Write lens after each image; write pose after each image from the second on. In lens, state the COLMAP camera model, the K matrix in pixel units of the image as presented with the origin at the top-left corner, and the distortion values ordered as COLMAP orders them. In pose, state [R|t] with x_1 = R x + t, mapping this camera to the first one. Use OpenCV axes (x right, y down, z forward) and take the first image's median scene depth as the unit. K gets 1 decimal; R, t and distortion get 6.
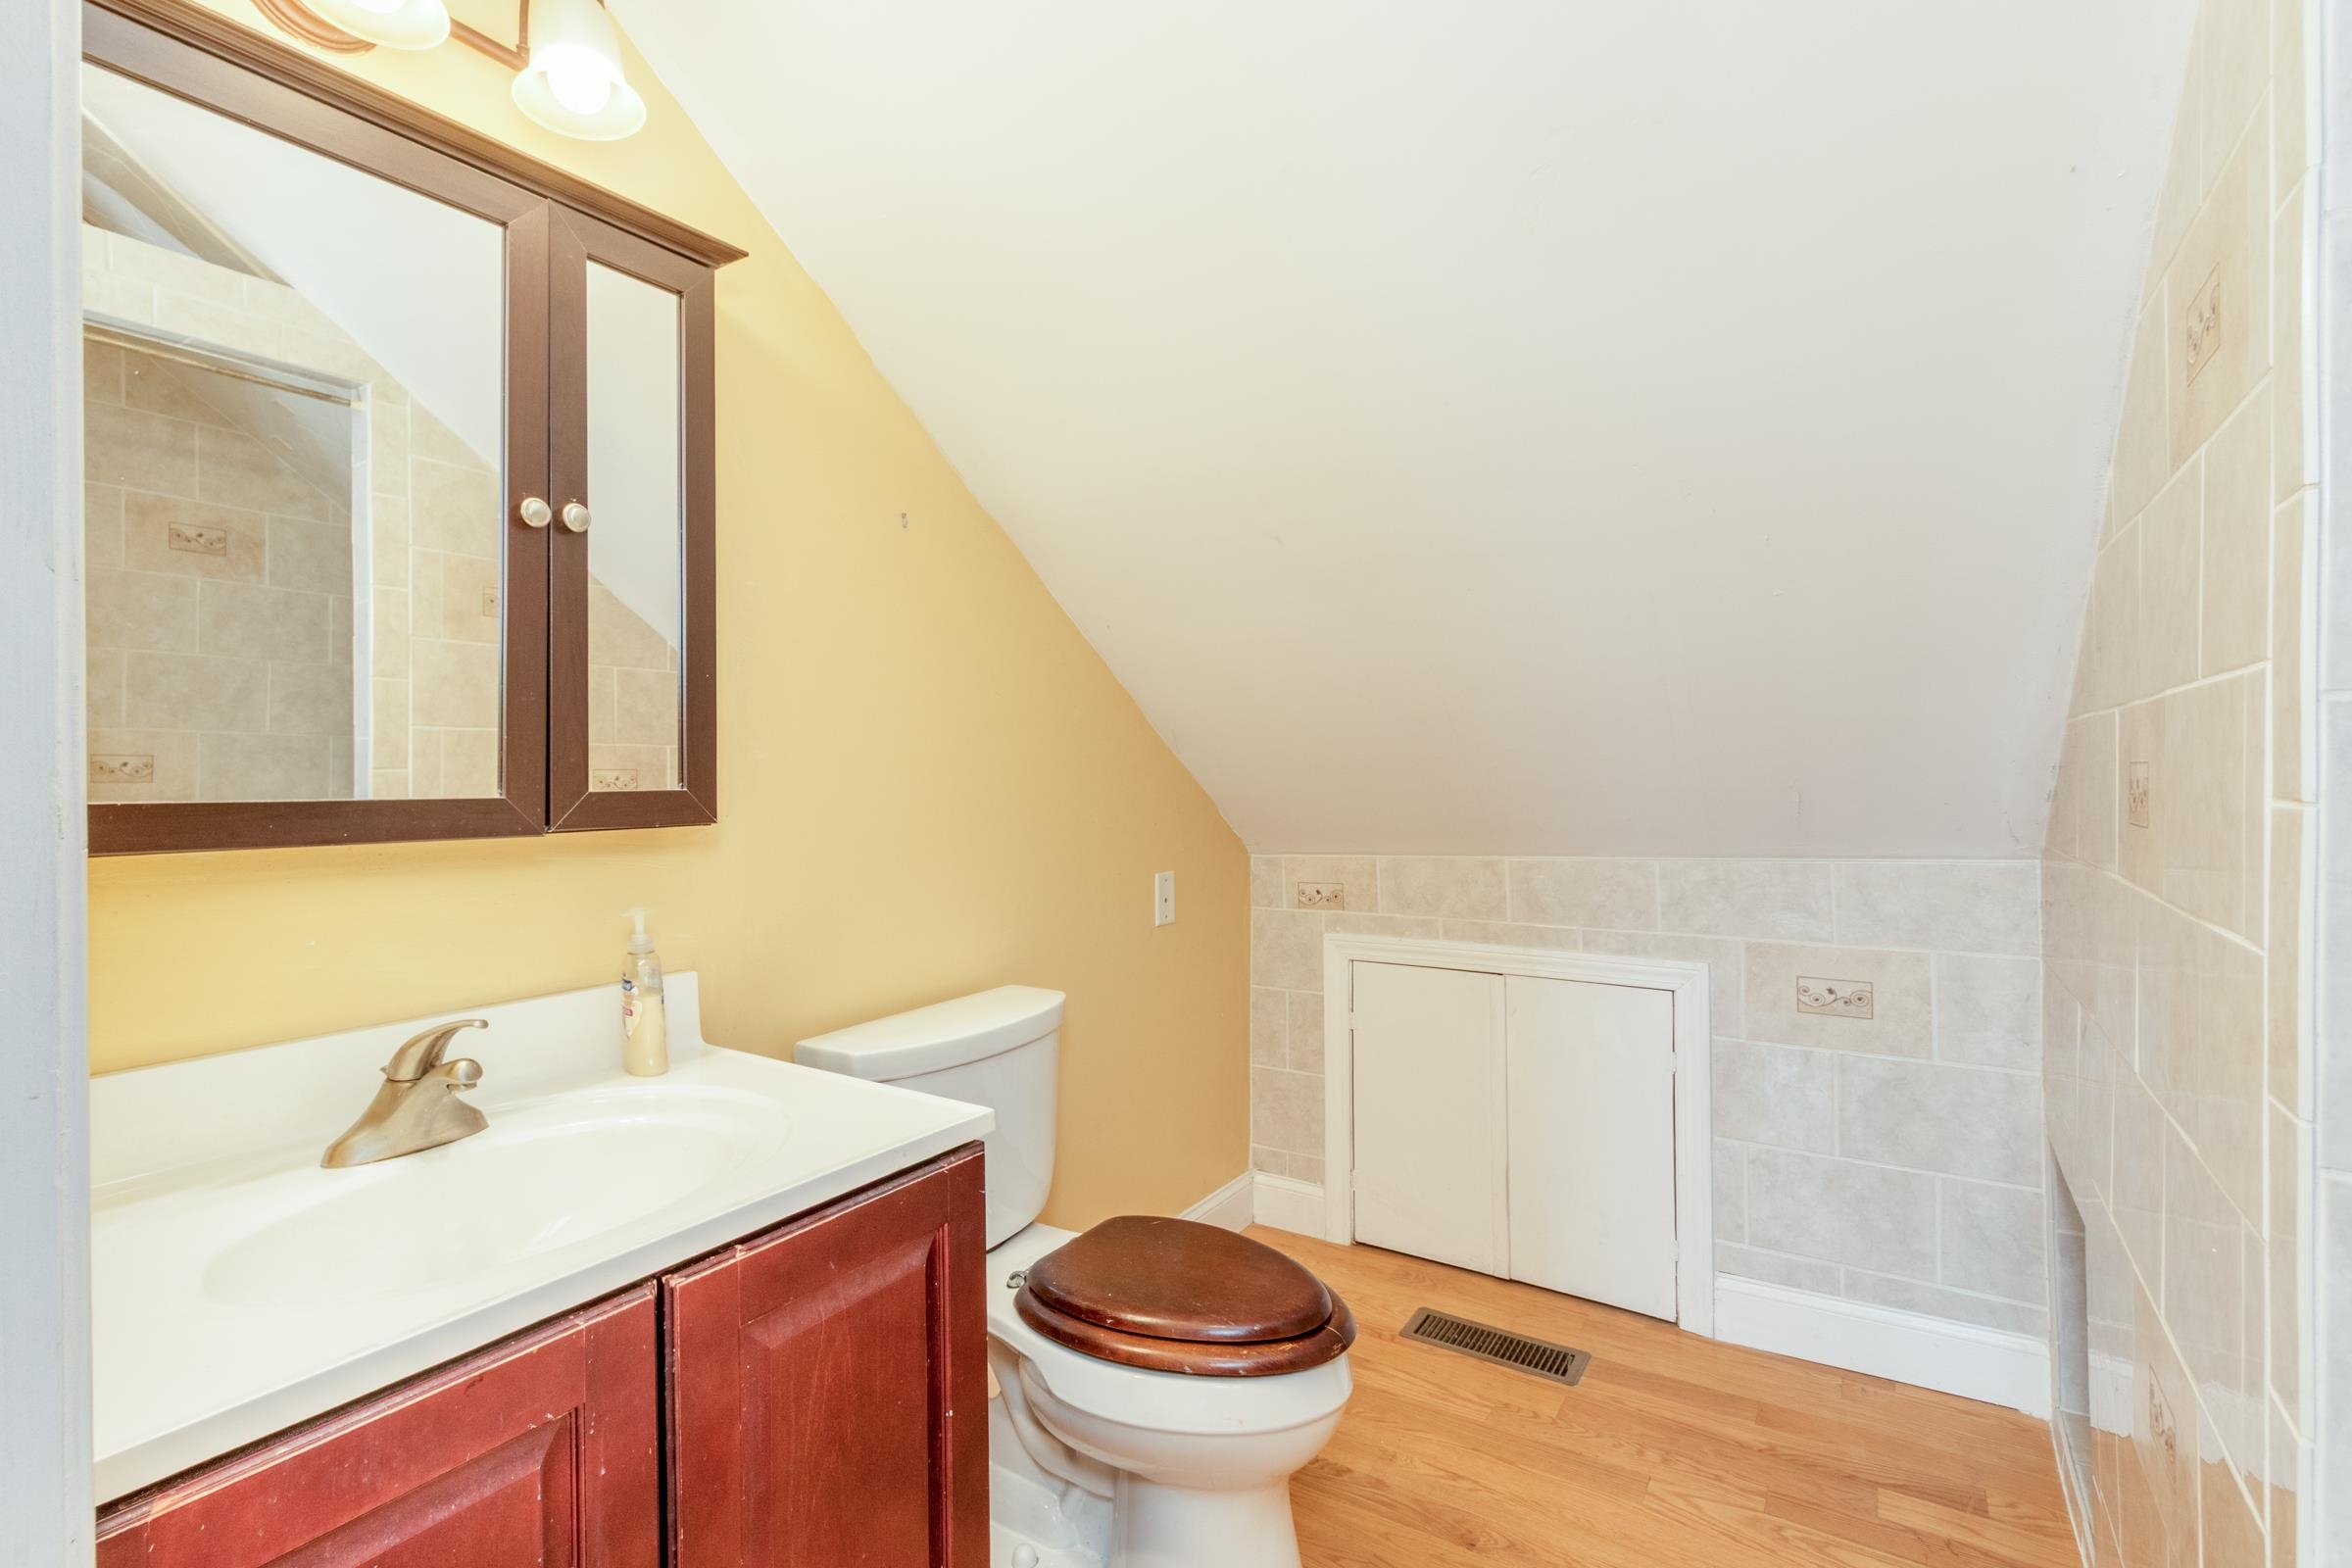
lens RADIAL K [[1074.5, 0, 1175.2], [0, 1074.5, 777.5], [0, 0, 1]] dist [0.011414, -0.001899]
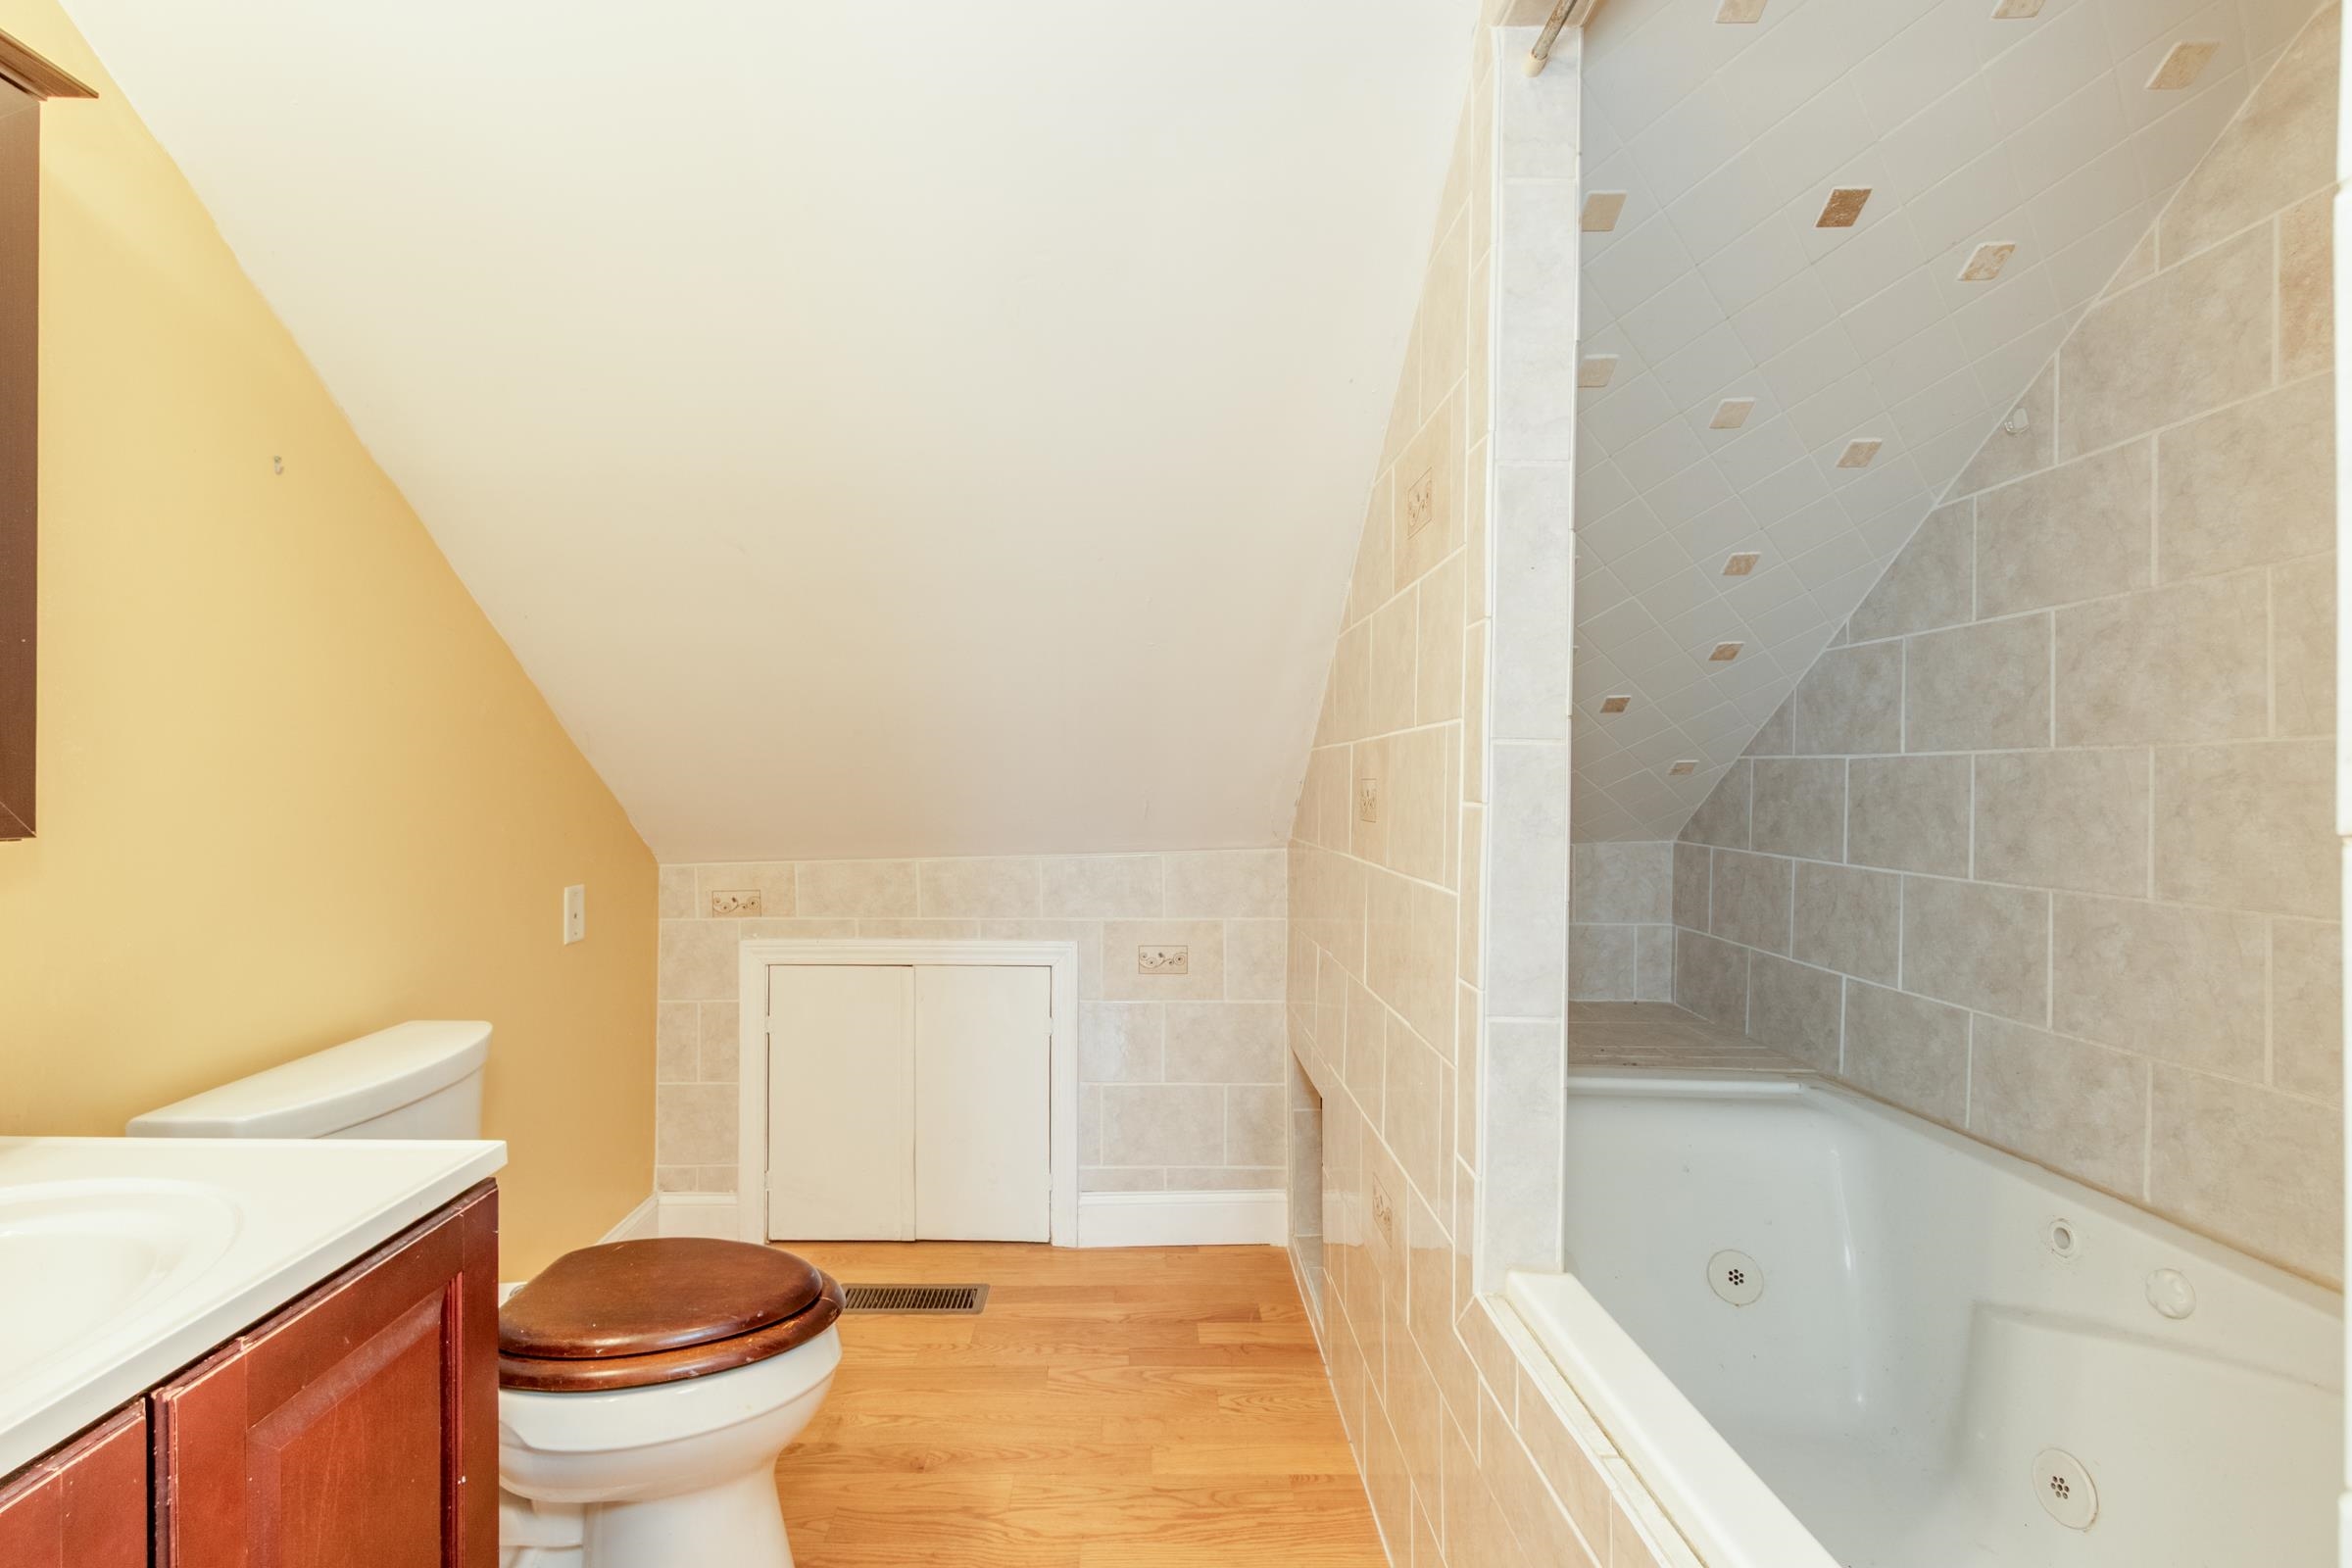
lens RADIAL K [[1074.5, 0, 1119.7], [0, 1074.5, 798.6], [0, 0, 1]] dist [0.011414, -0.001899]
pose [[0.831229, 0.001382, 0.555929, -0.176345], [-0.006770, 0.999948, 0.007637, 0.003278], [-0.555889, -0.010112, 0.831195, -0.041202]]
